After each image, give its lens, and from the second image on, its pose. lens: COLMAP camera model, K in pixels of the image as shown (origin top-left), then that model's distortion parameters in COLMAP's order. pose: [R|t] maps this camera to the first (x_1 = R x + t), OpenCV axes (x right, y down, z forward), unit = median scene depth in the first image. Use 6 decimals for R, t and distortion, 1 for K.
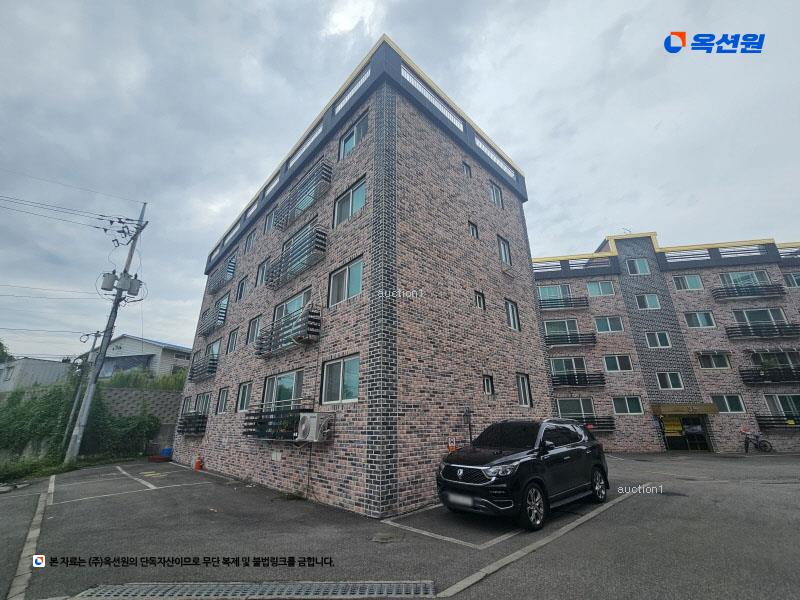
lens RADIAL K [[331.7, 0, 401.1], [0, 331.7, 300.0], [0, 0, 1]] dist [-0.002773, 0.000947]
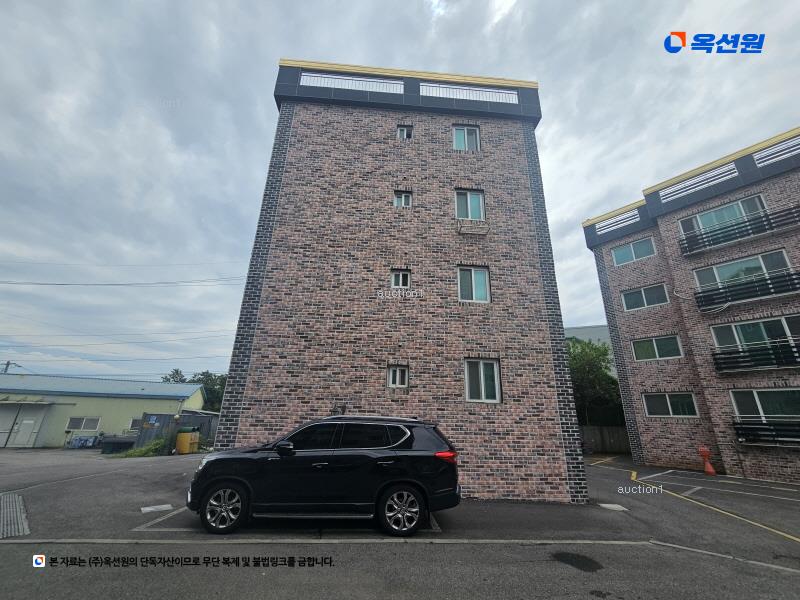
lens RADIAL K [[331.7, 0, 403.9], [0, 331.7, 301.6], [0, 0, 1]] dist [-0.002773, 0.000947]
pose [[0.771456, -0.188380, -0.607757, 0.894365], [0.193925, 0.979336, -0.057396, 0.131524], [0.606011, -0.073581, 0.792046, 0.381677]]
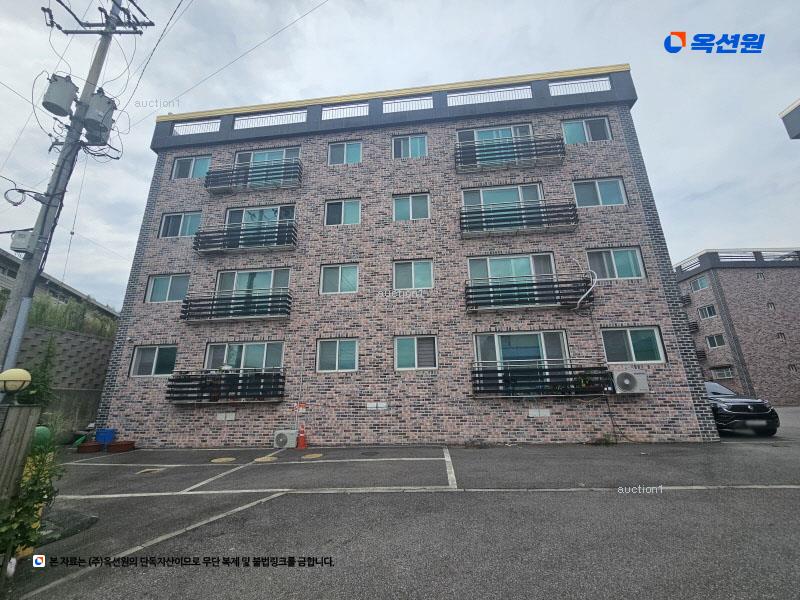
lens RADIAL K [[331.7, 0, 400.5], [0, 331.7, 304.2], [0, 0, 1]] dist [-0.002773, 0.000947]
pose [[0.759505, 0.183096, 0.624202, -1.584984], [-0.219051, 0.975516, -0.019614, 0.302401], [-0.612510, -0.121836, 0.781017, 0.589731]]
